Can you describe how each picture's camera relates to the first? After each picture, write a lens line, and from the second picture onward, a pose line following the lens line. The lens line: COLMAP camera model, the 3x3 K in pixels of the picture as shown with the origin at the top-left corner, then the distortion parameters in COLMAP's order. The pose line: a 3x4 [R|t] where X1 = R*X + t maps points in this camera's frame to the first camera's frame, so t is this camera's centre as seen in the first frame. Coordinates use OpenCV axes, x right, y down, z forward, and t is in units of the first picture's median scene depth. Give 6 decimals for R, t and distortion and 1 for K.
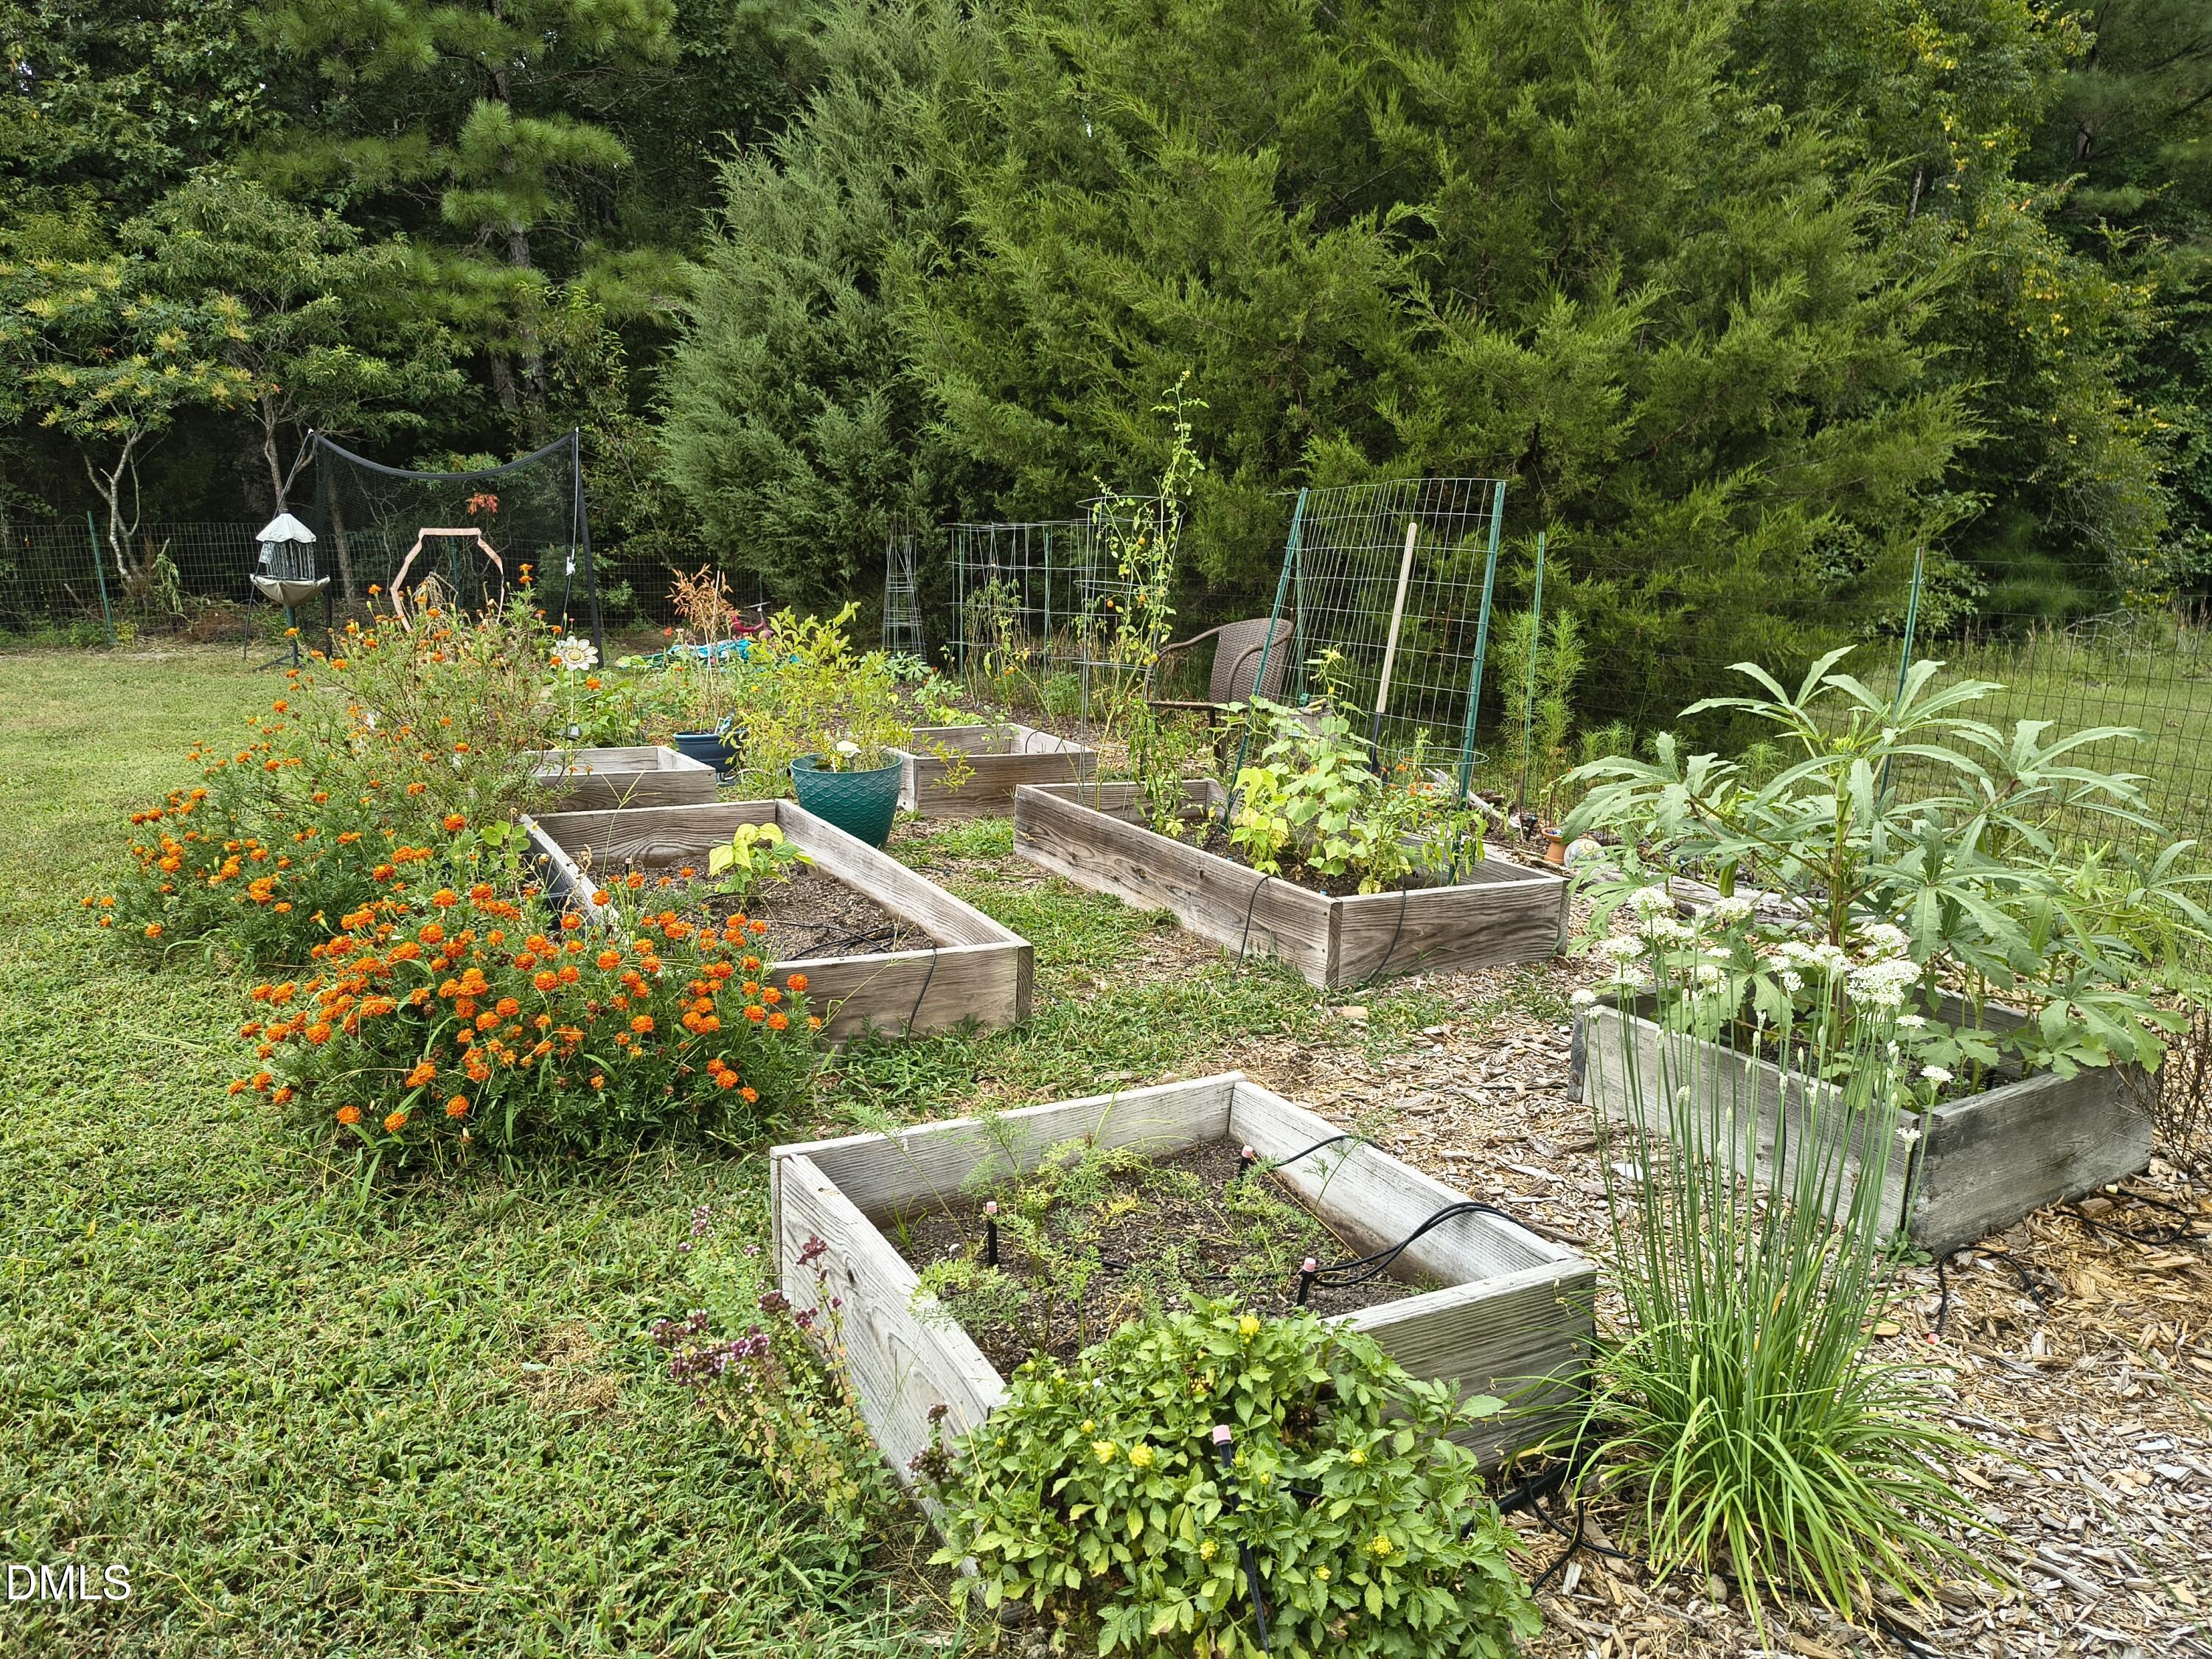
lens RADIAL K [[1510.2, 0, 1127.9], [0, 1510.2, 830.4], [0, 0, 1]] dist [0.033295, -0.034105]
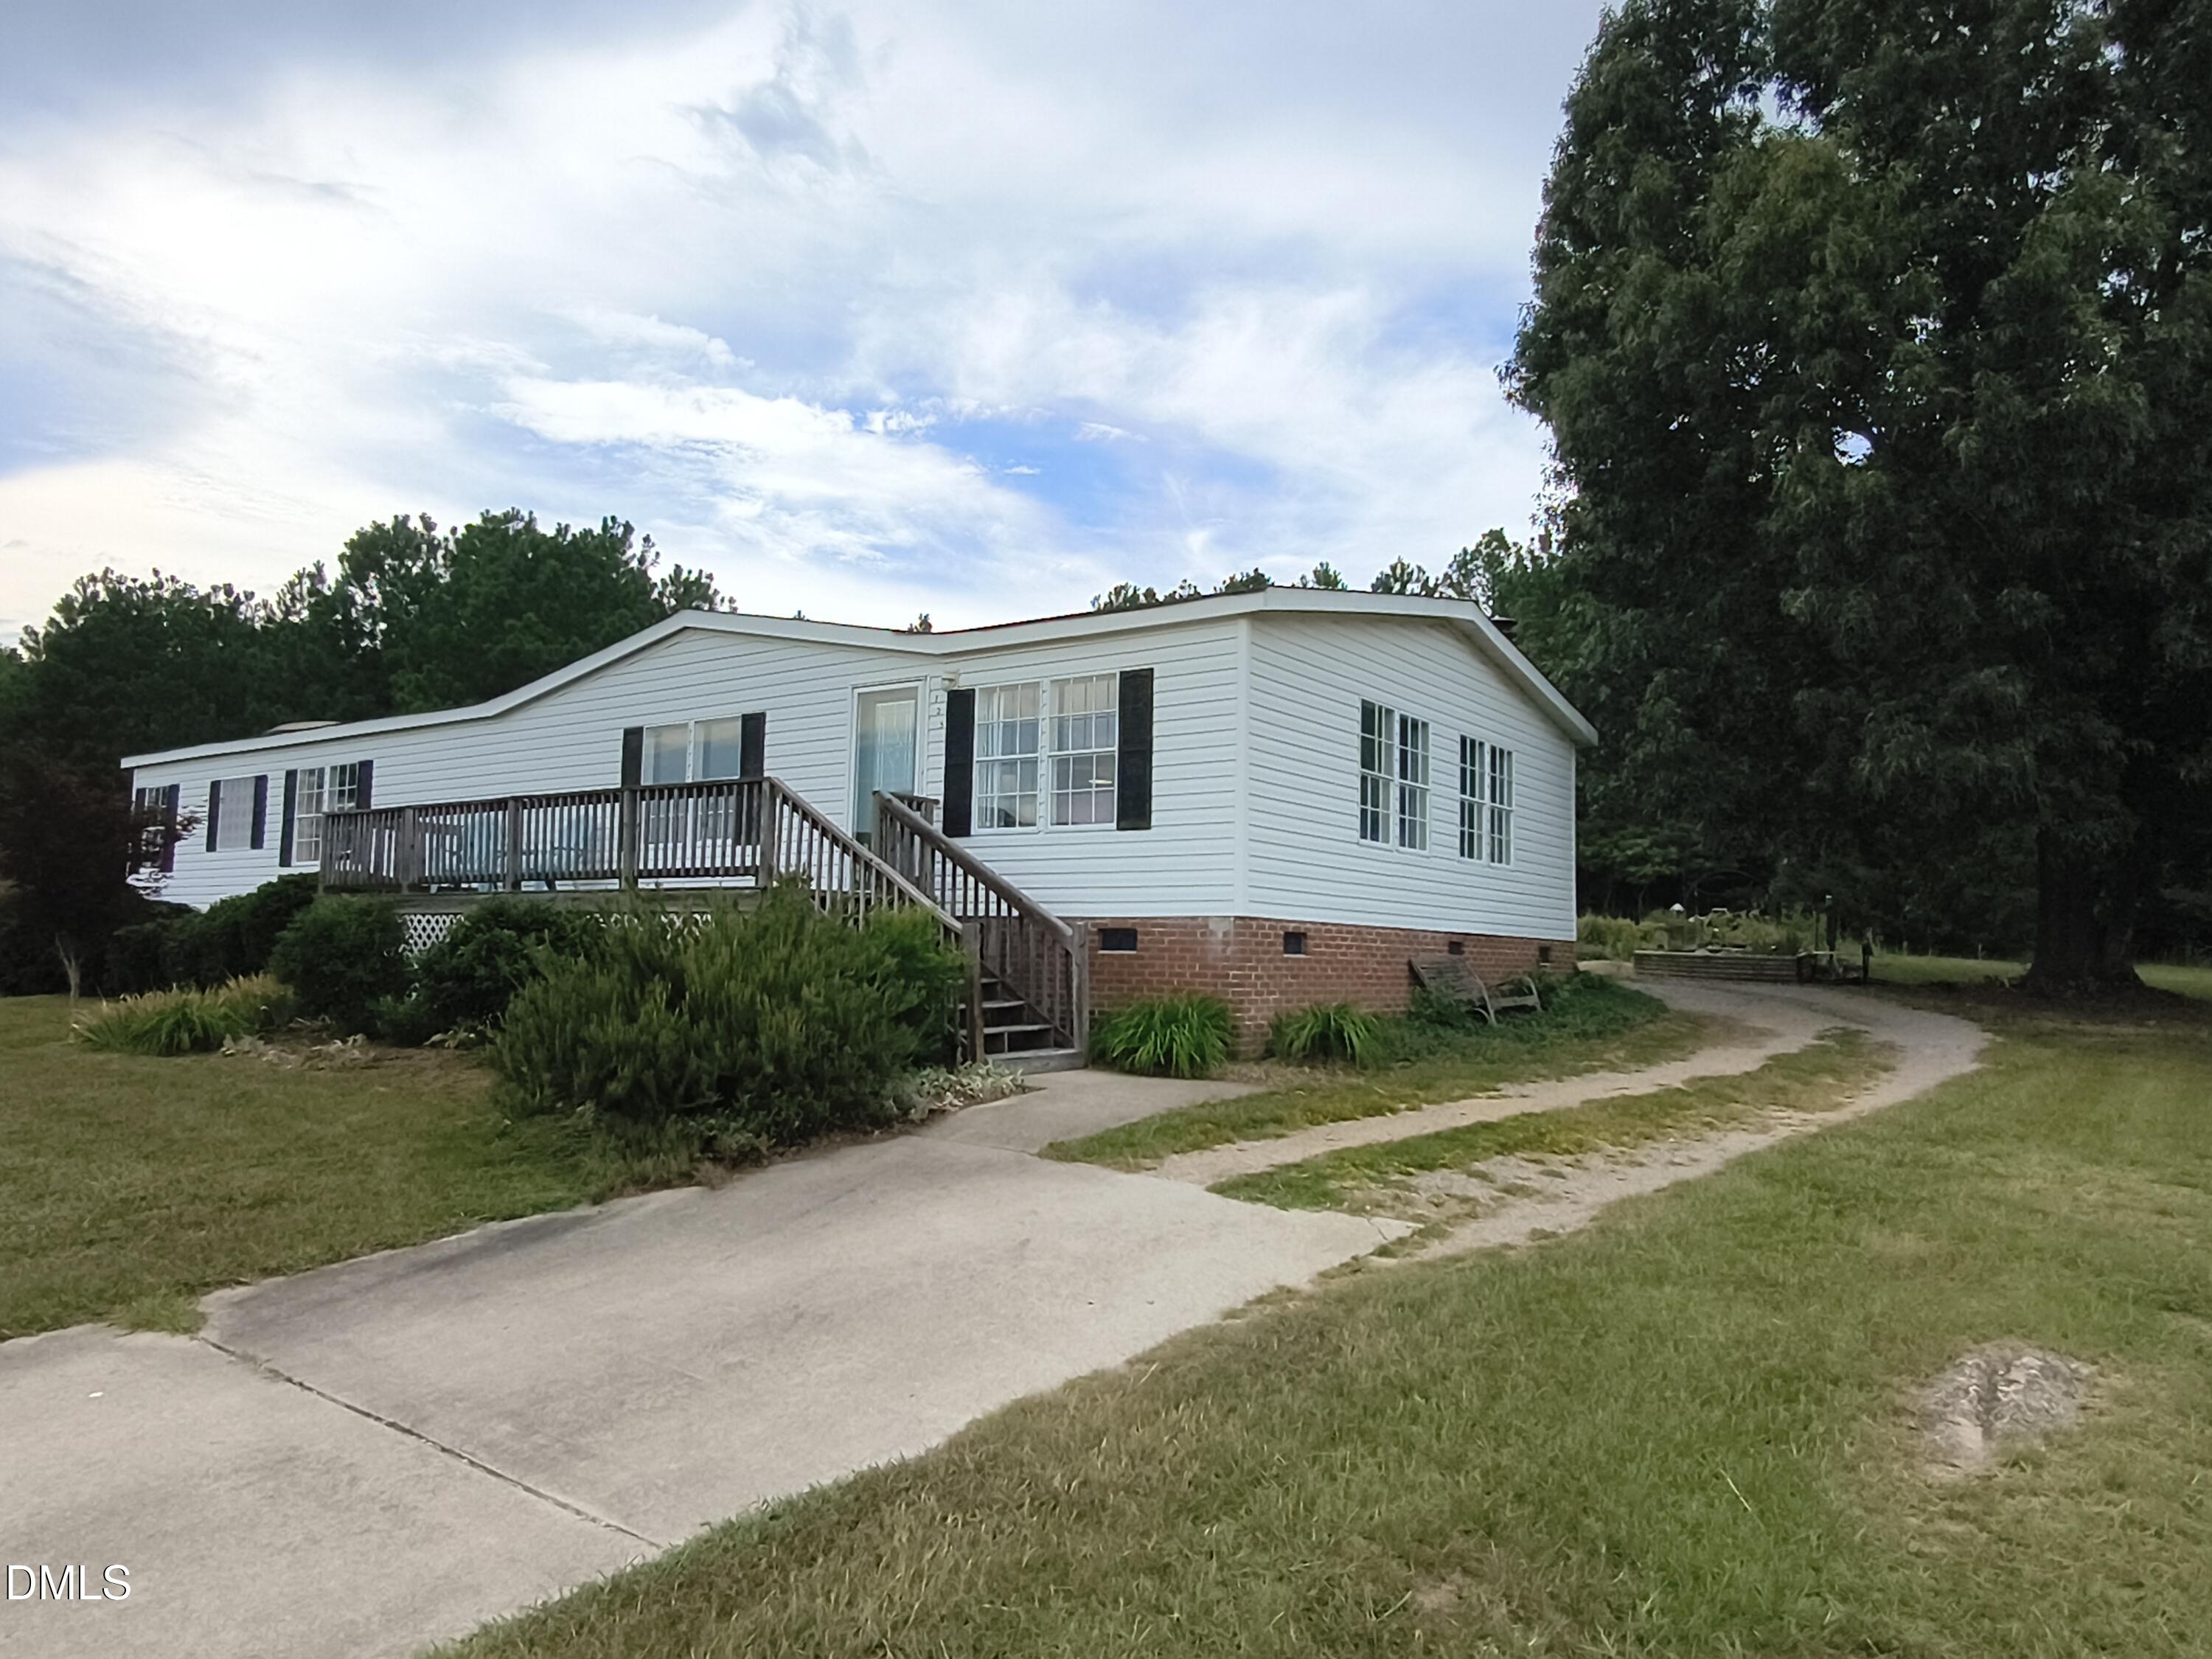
lens RADIAL K [[1432.4, 0, 1109.6], [0, 1432.4, 838.2], [0, 0, 1]] dist [-0.001810, -0.000380]
pose [[0.586809, -0.023757, -0.809376, 1.589051], [-0.186659, 0.968680, -0.163763, 0.509871], [0.787917, 0.247175, 0.563996, -2.290490]]
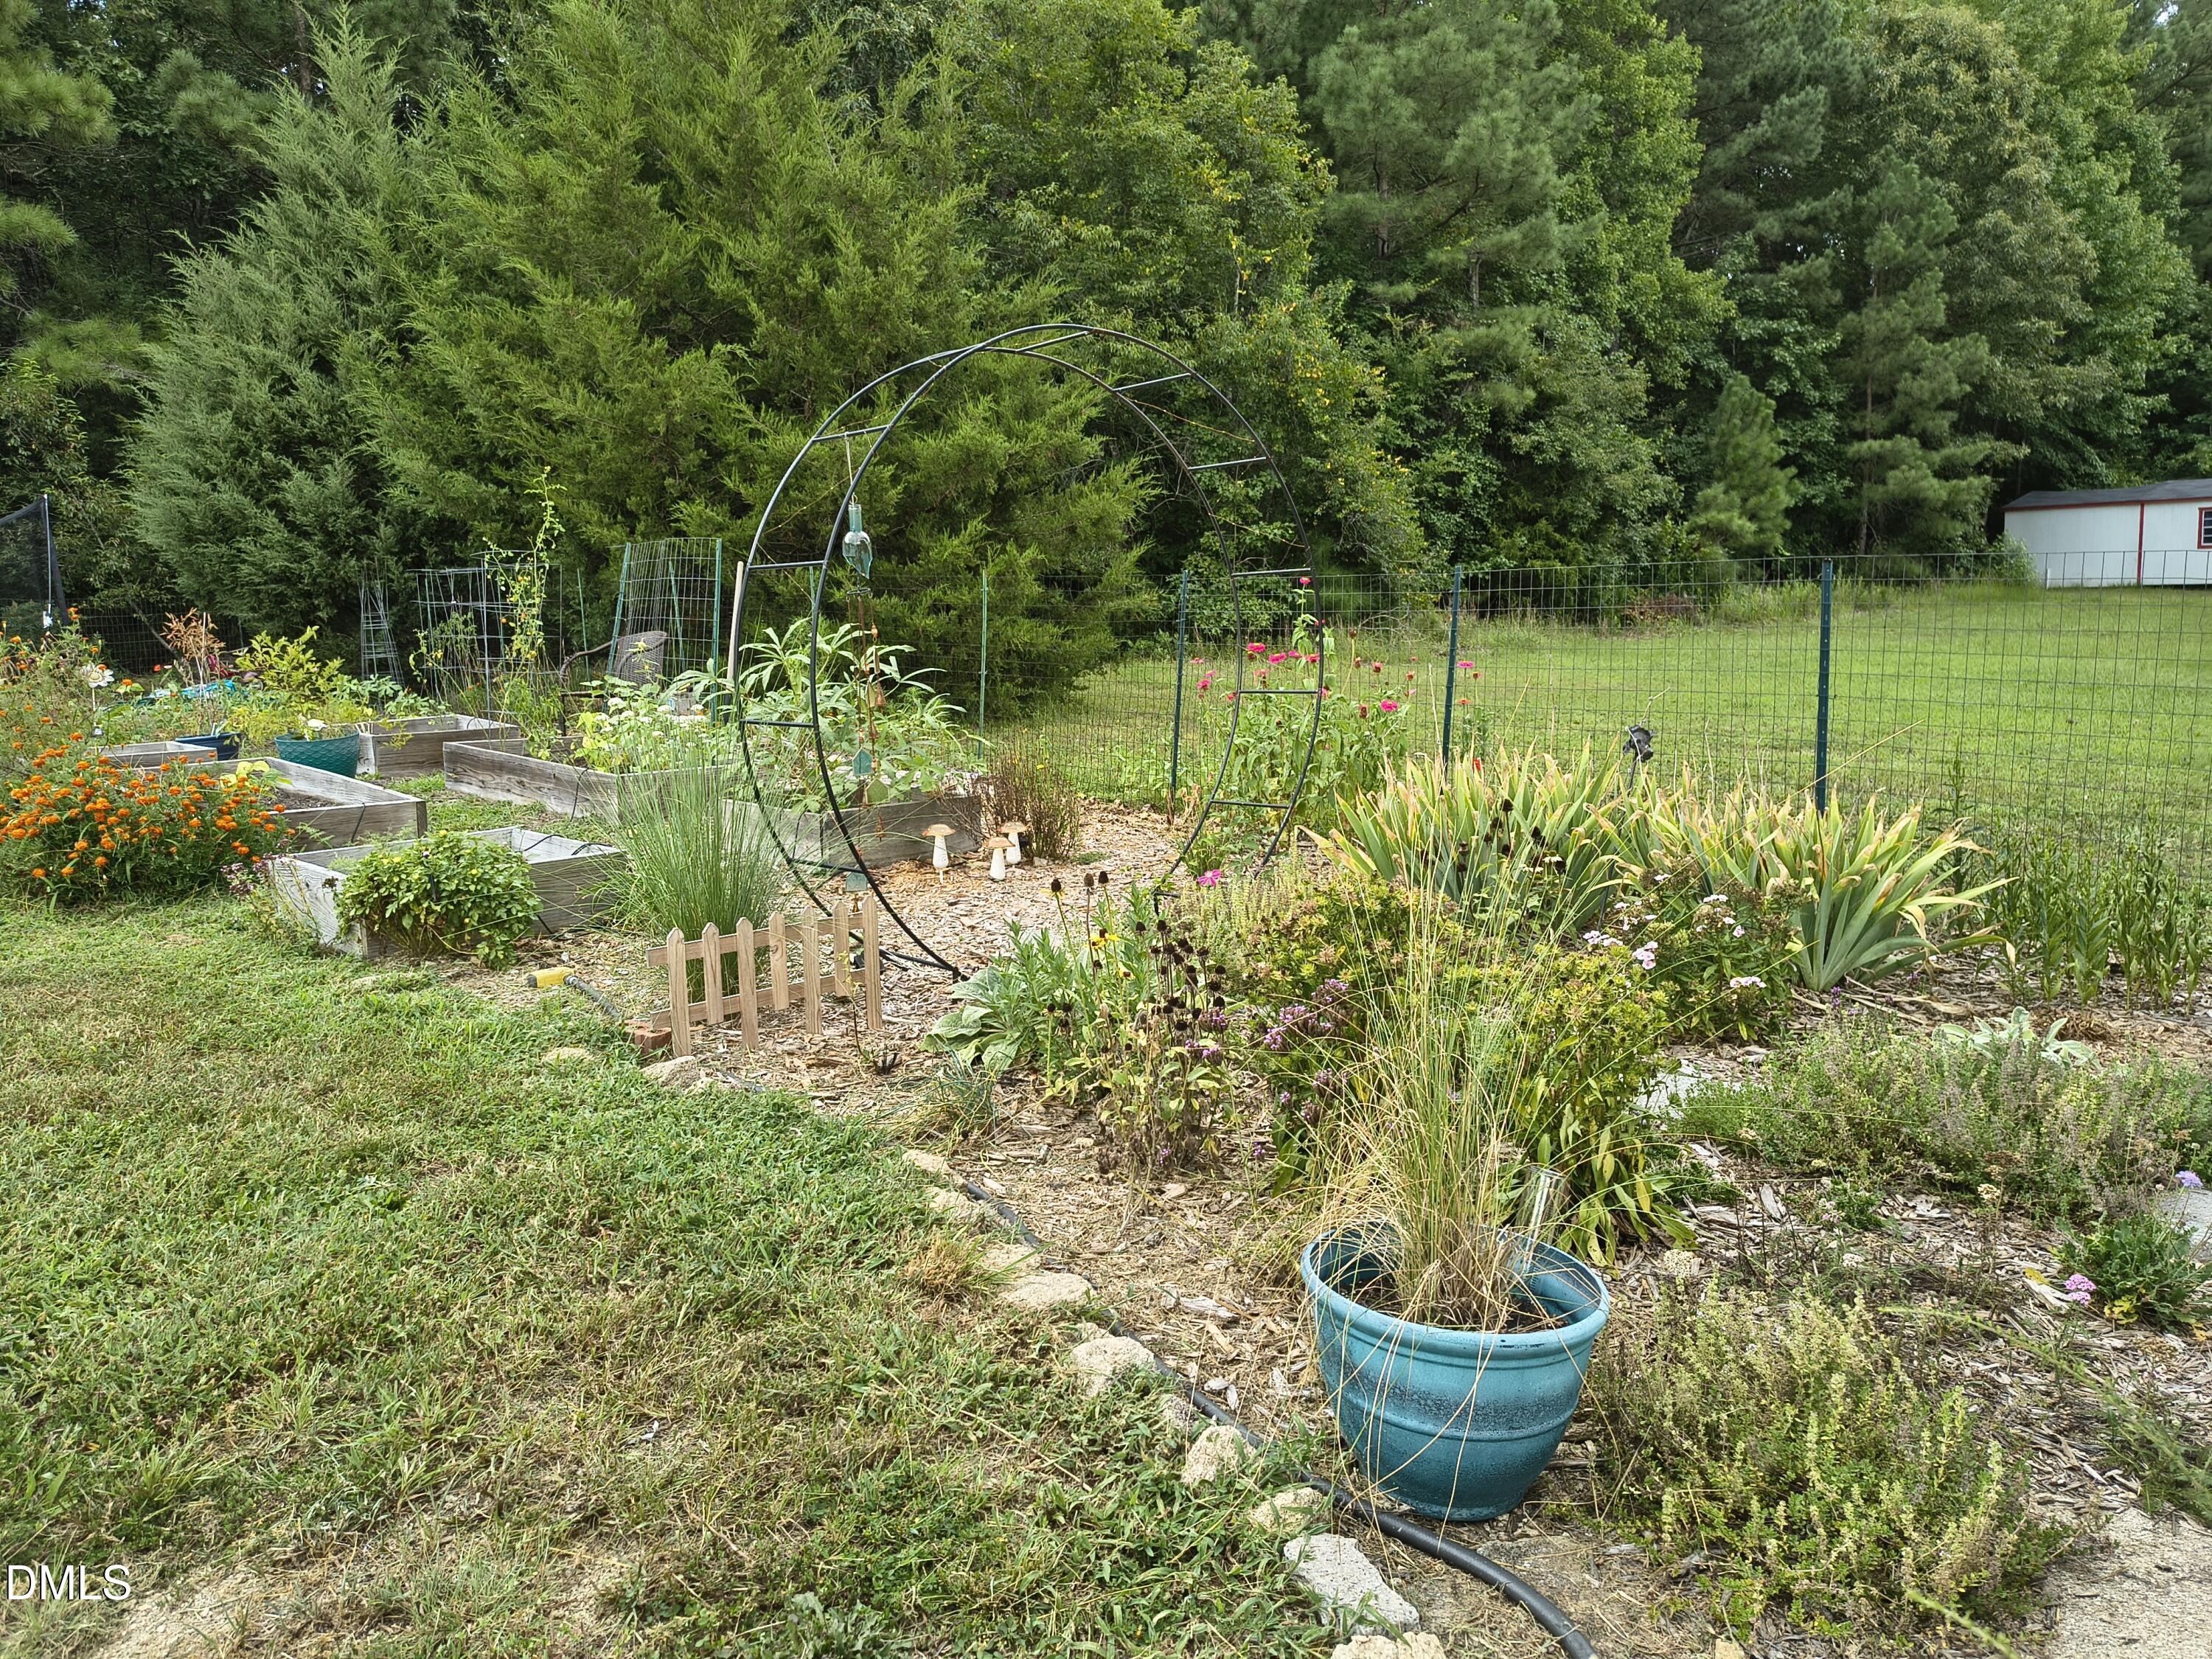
lens RADIAL K [[1510.2, 0, 1115.2], [0, 1510.2, 807.2], [0, 0, 1]] dist [0.033295, -0.034105]
pose [[0.958666, -0.074385, 0.274639, 0.061600], [0.083962, 0.996197, -0.023265, 0.052377], [-0.271864, 0.045362, 0.961266, -0.263683]]
